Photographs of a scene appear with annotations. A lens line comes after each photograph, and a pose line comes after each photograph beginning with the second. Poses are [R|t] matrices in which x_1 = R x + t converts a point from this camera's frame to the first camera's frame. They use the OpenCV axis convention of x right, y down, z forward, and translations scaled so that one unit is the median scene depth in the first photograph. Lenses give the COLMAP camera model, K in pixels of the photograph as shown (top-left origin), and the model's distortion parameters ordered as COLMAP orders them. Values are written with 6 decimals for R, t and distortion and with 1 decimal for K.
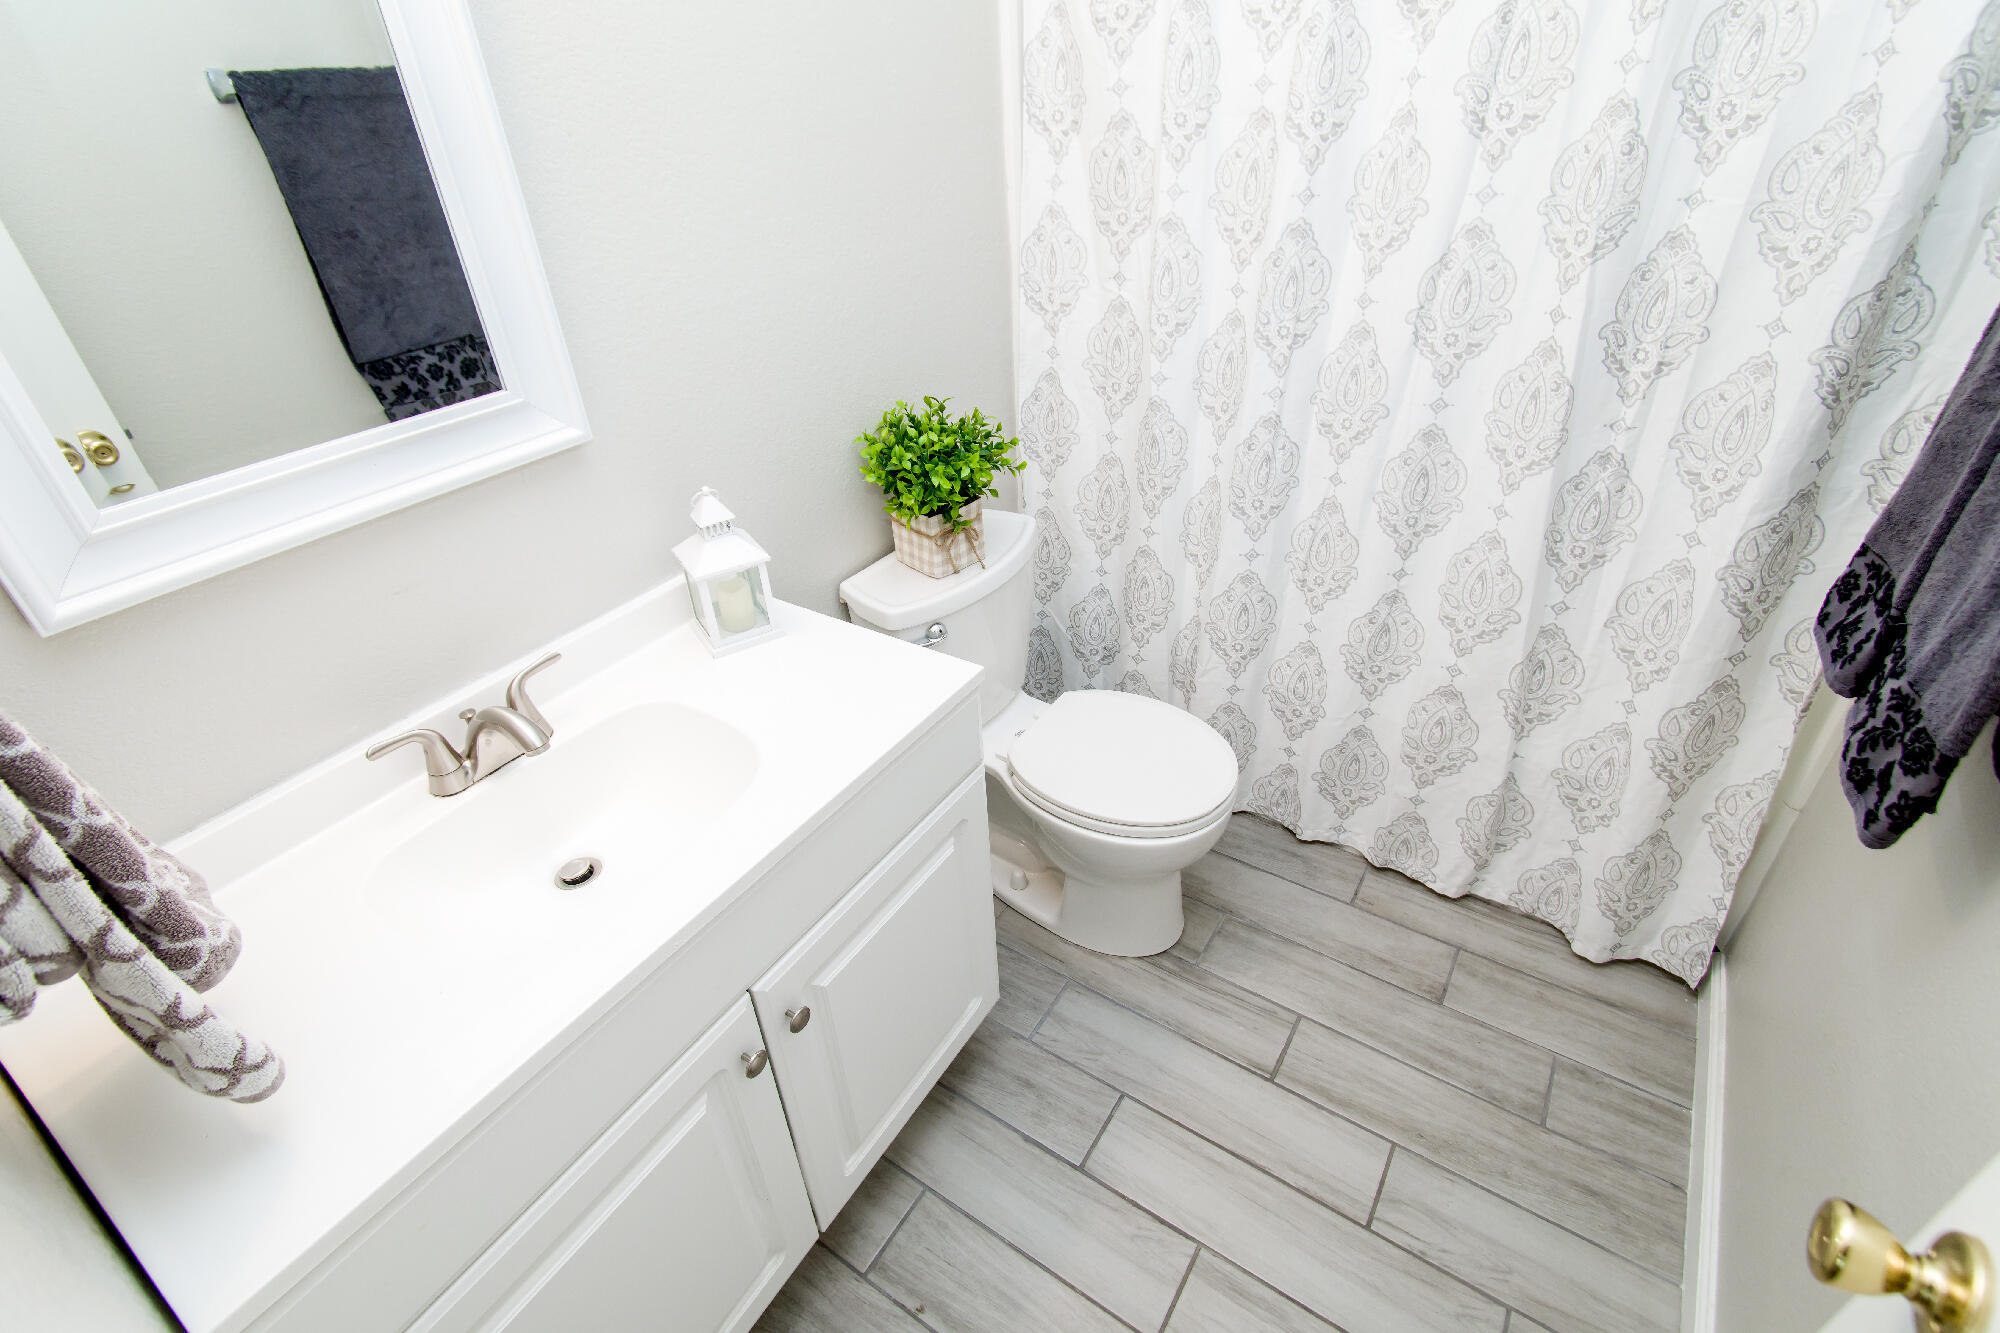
lens RADIAL K [[946.5, 0, 1000.0], [0, 946.5, 666.5], [0, 0, 1]] dist [0.025764, -0.008956]
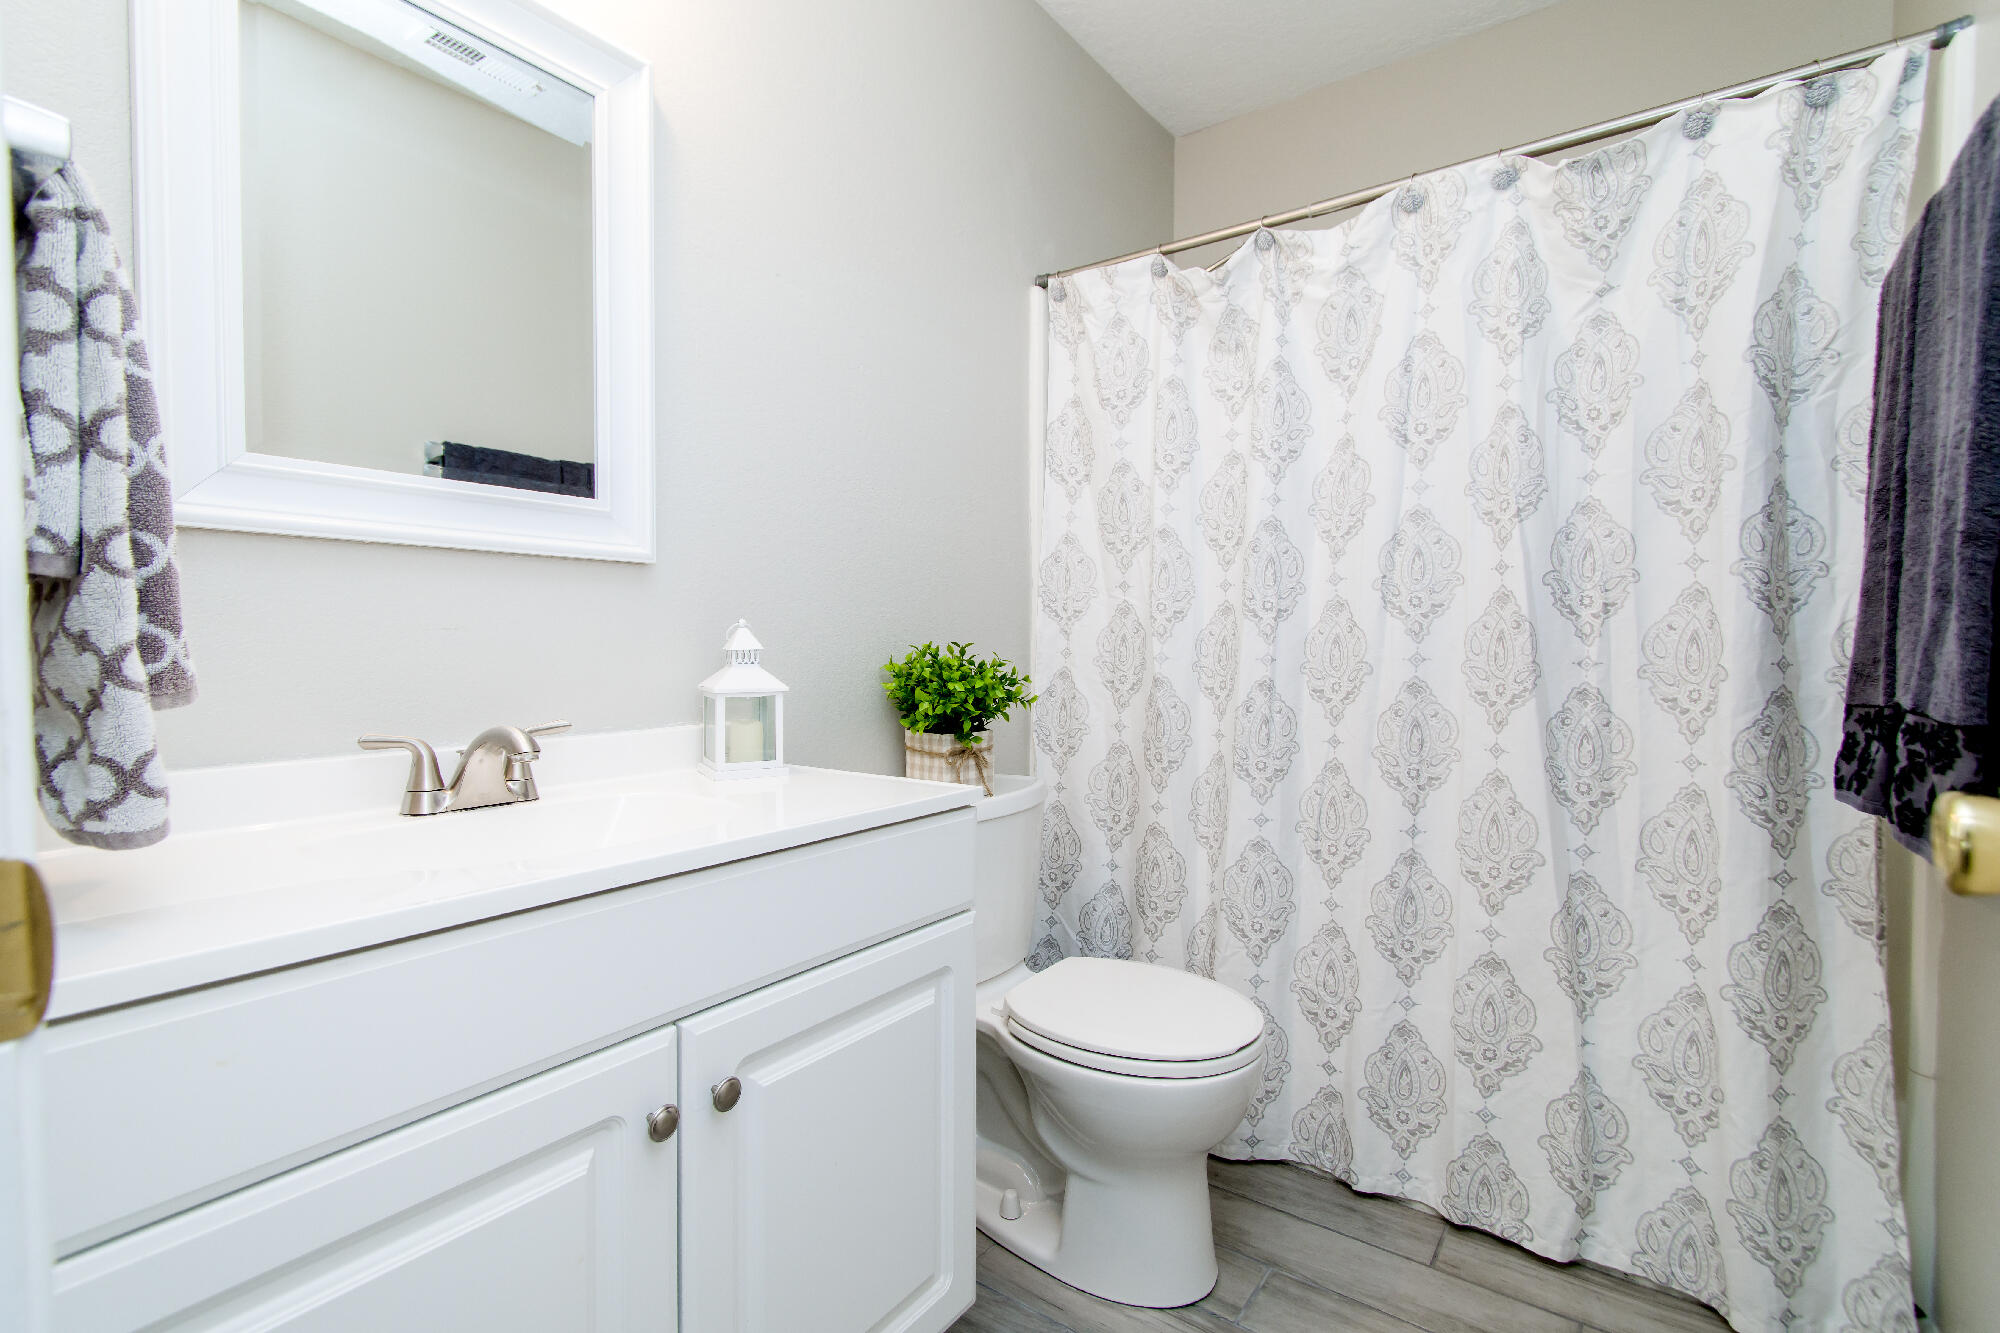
lens RADIAL K [[946.5, 0, 1000.0], [0, 946.5, 666.5], [0, 0, 1]] dist [0.025764, -0.008956]
pose [[0.998130, 0.045820, -0.040467, 0.026939], [-0.060326, 0.845391, -0.530731, 0.319284], [0.009893, 0.532179, 0.846574, 0.073318]]
